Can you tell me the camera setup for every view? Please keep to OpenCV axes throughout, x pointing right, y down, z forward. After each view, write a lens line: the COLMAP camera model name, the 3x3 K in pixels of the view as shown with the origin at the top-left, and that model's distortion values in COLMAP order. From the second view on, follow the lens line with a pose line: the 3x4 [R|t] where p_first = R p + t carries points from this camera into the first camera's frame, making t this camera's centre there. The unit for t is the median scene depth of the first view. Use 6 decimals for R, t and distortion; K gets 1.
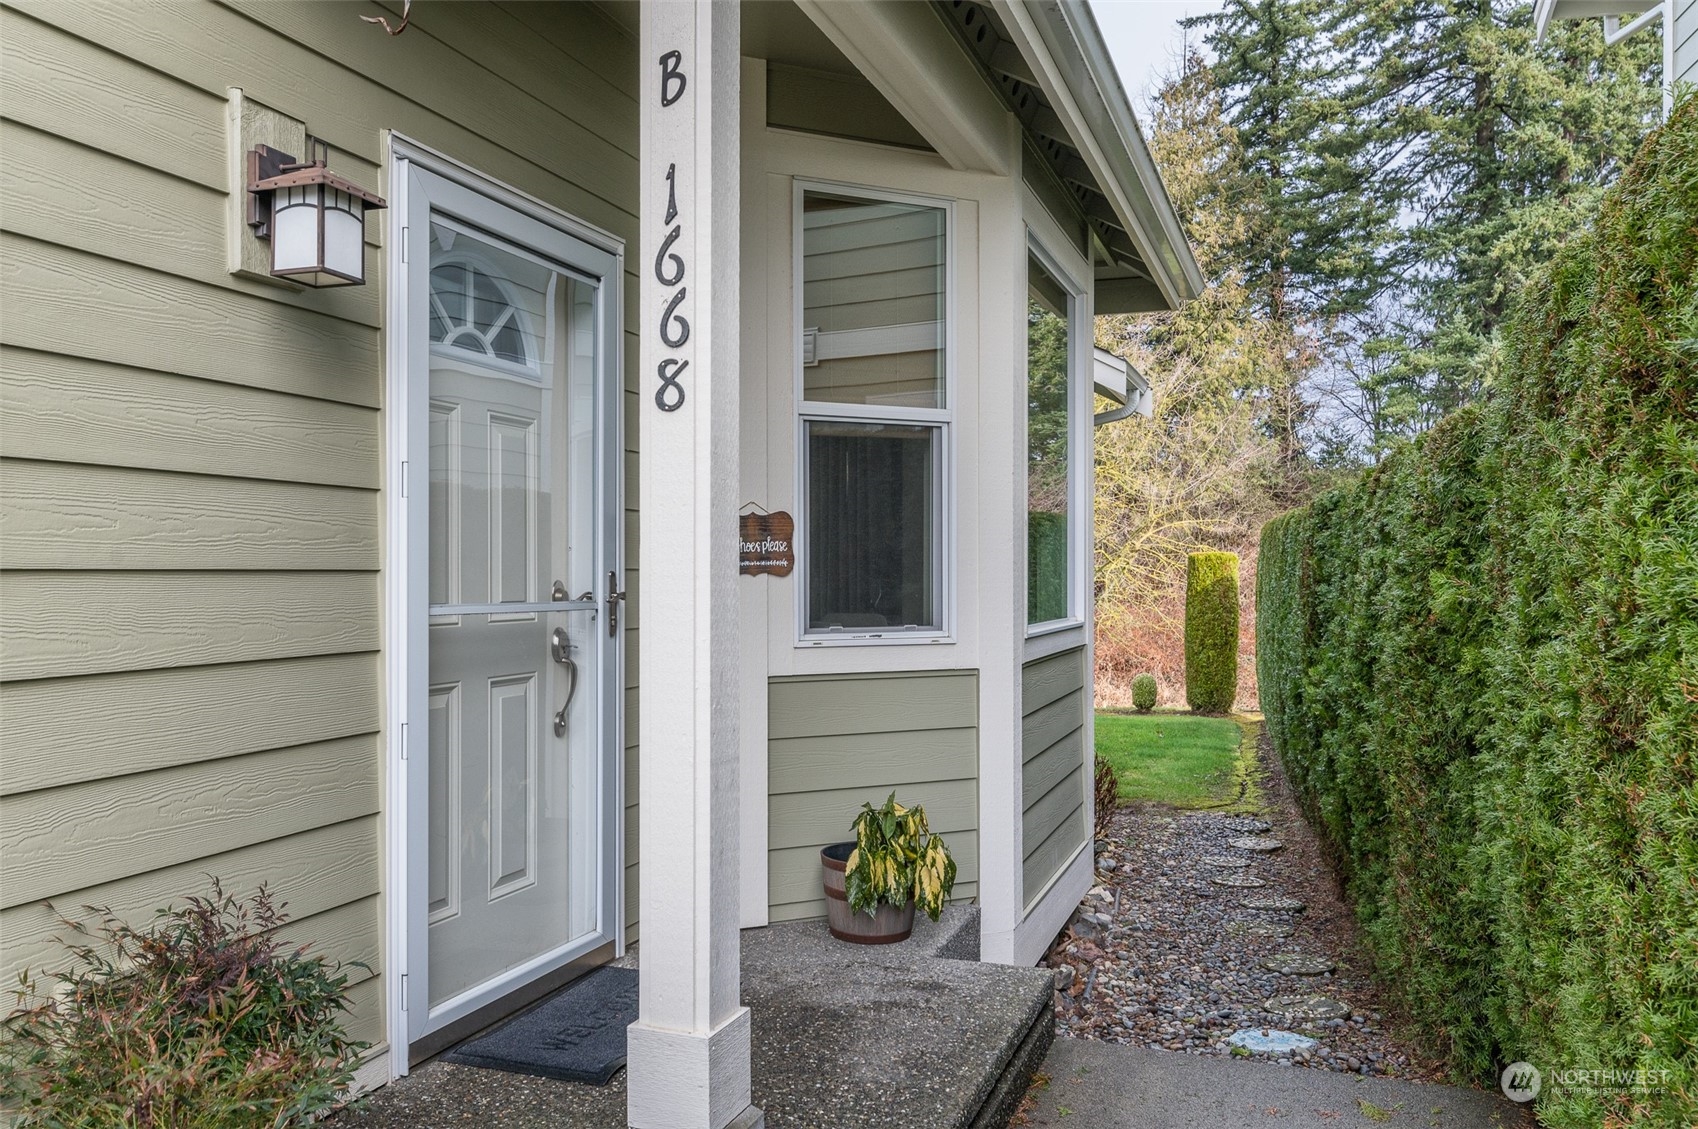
lens RADIAL K [[1207.1, 0, 855.6], [0, 1207.1, 567.5], [0, 0, 1]] dist [-0.004506, 0.007676]
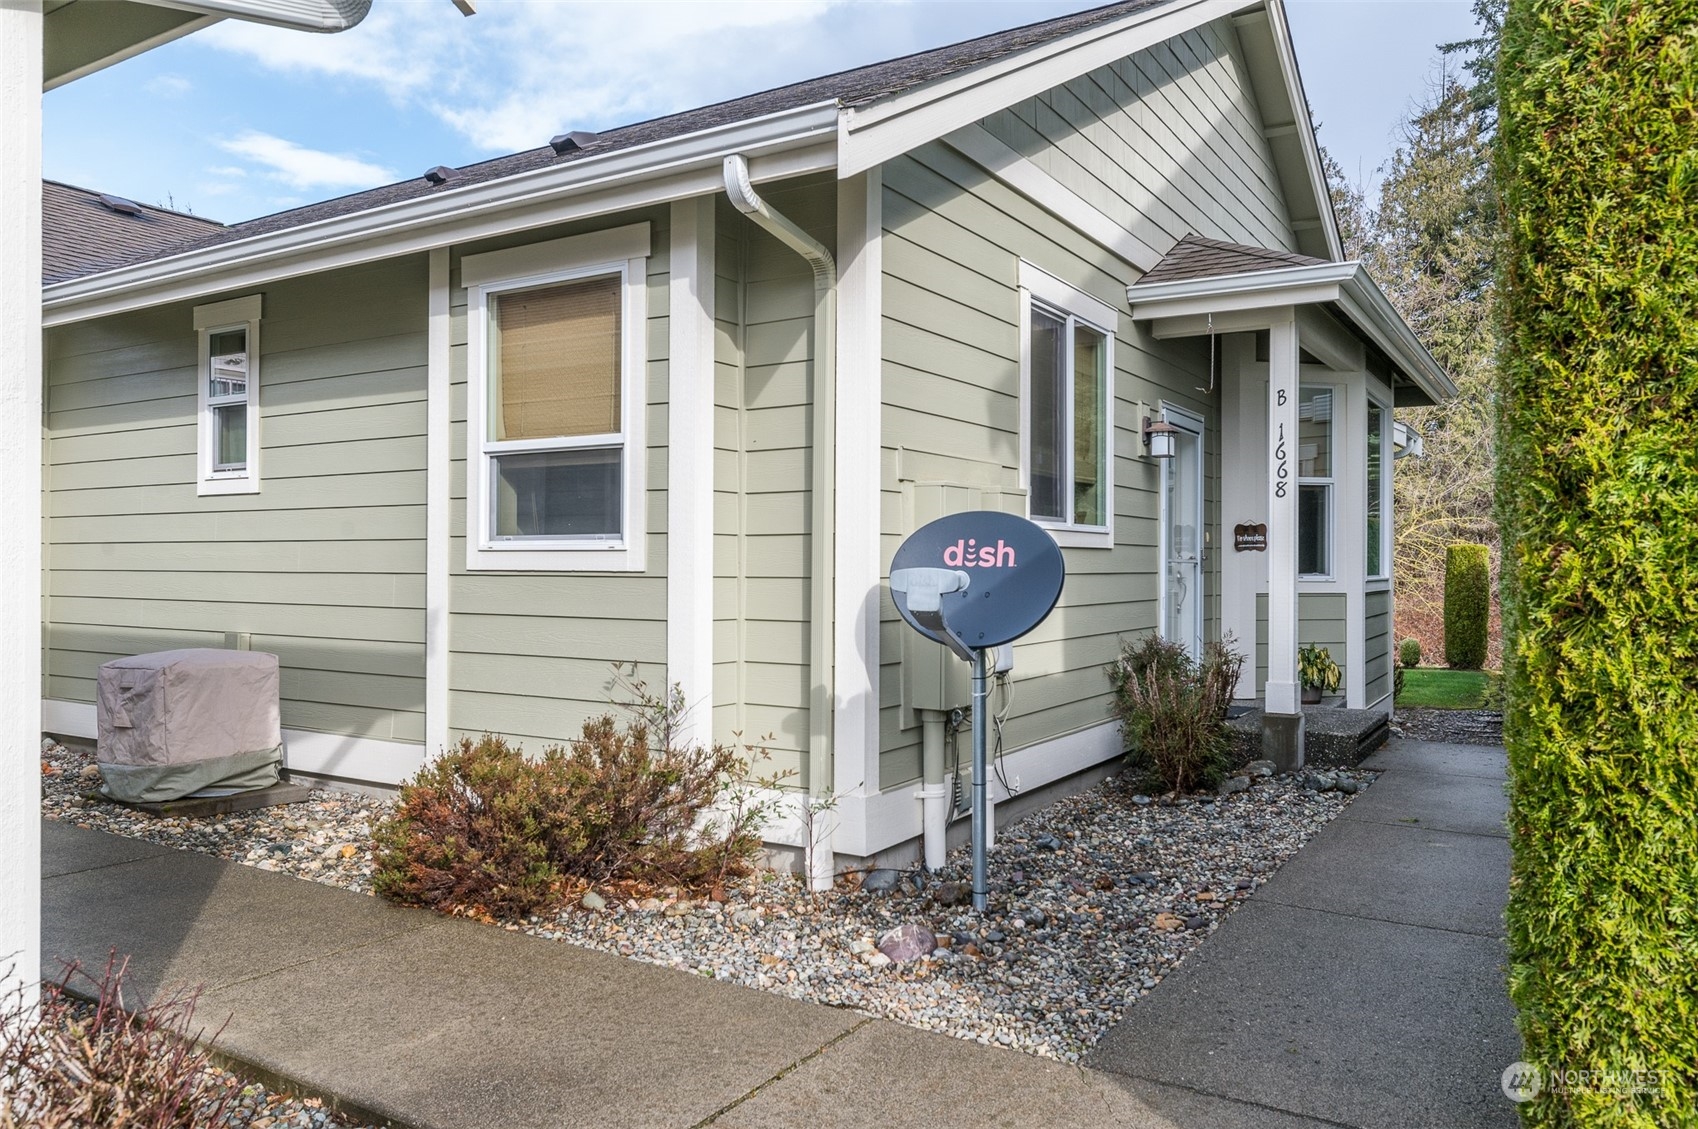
lens RADIAL K [[1133.5, 0, 865.2], [0, 1133.5, 562.3], [0, 0, 1]] dist [-0.003186, 0.005304]
pose [[0.979123, 0.001326, -0.203265, -0.089700], [-0.001337, 0.999999, 0.000084, 0.007237], [0.203265, 0.000189, 0.979124, -0.322000]]
